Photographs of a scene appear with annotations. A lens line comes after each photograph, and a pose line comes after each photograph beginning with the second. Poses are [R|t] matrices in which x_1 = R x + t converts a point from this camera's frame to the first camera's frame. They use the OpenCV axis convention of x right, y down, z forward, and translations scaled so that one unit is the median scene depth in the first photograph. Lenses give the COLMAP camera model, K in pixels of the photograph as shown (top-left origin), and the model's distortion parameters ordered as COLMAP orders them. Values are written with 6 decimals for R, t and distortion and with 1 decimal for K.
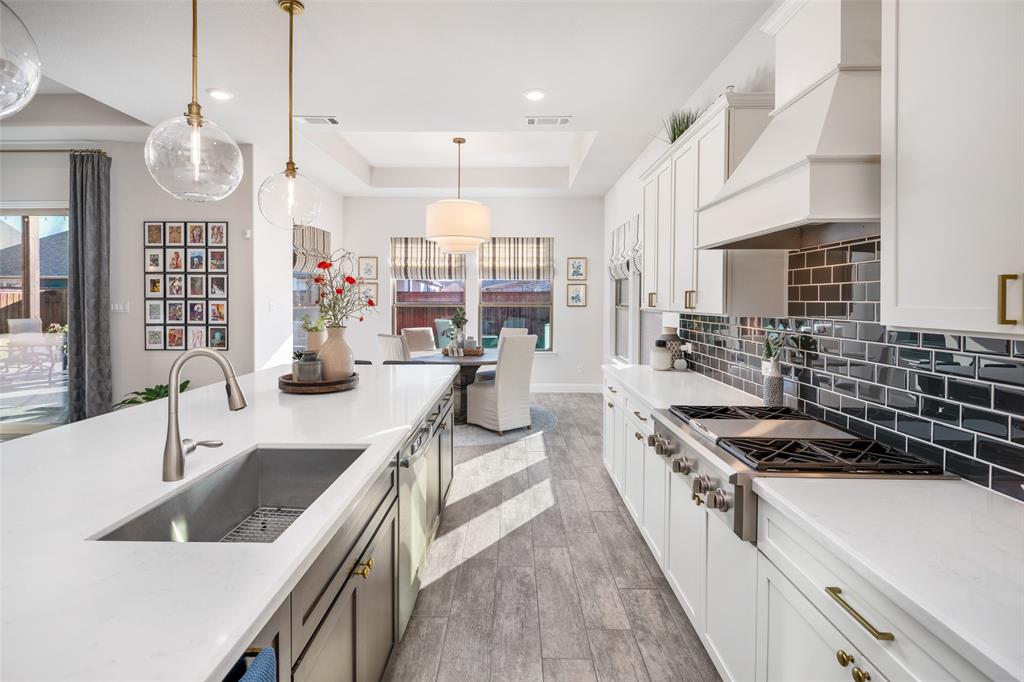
lens RADIAL K [[518.4, 0, 509.0], [0, 518.4, 306.4], [0, 0, 1]] dist [-0.000082, -0.000120]
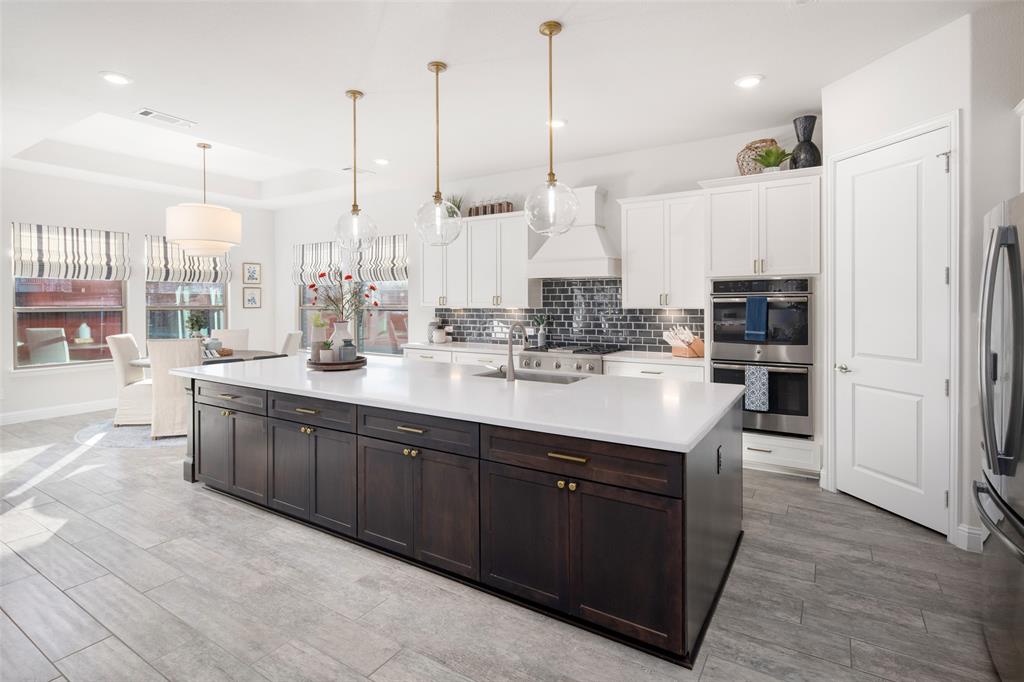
lens RADIAL K [[503.7, 0, 496.7], [0, 503.7, 300.1], [0, 0, 1]] dist [0.002241, -0.007705]
pose [[0.543928, -0.002057, 0.839130, -0.725616], [0.015134, 0.999858, -0.007359, -0.001055], [-0.838996, 0.016702, 0.543882, -0.020369]]
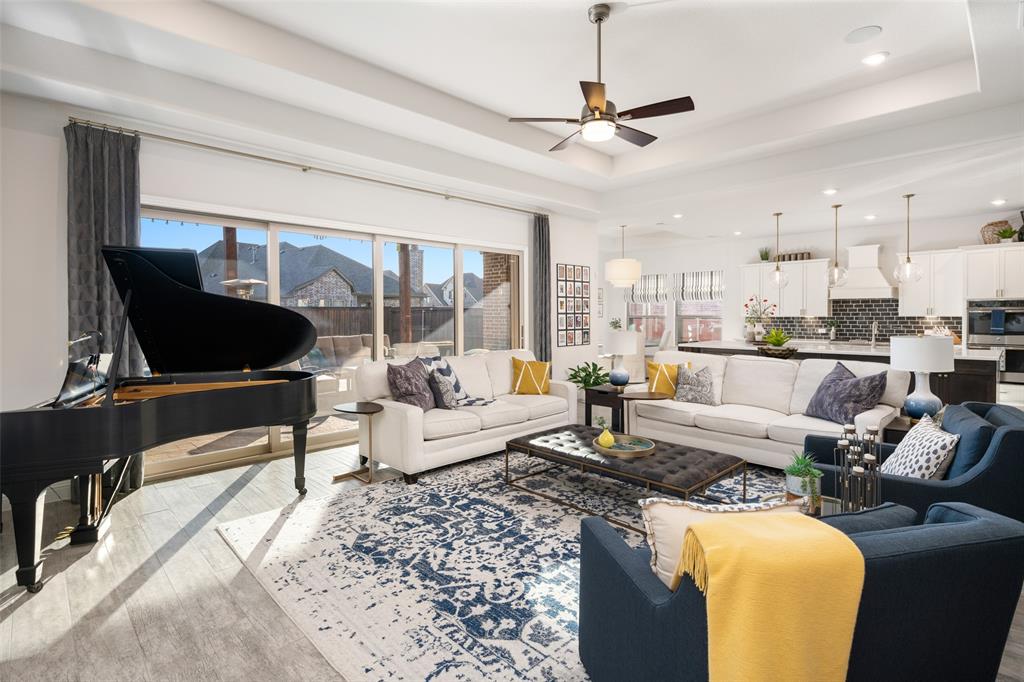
lens RADIAL K [[495.7, 0, 508.0], [0, 495.7, 317.6], [0, 0, 1]] dist [-0.002768, -0.001433]
pose [[0.709840, -0.010542, 0.704284, -1.896071], [0.015367, 0.999882, -0.000522, -0.003934], [-0.704195, 0.011193, 0.709918, 0.053144]]
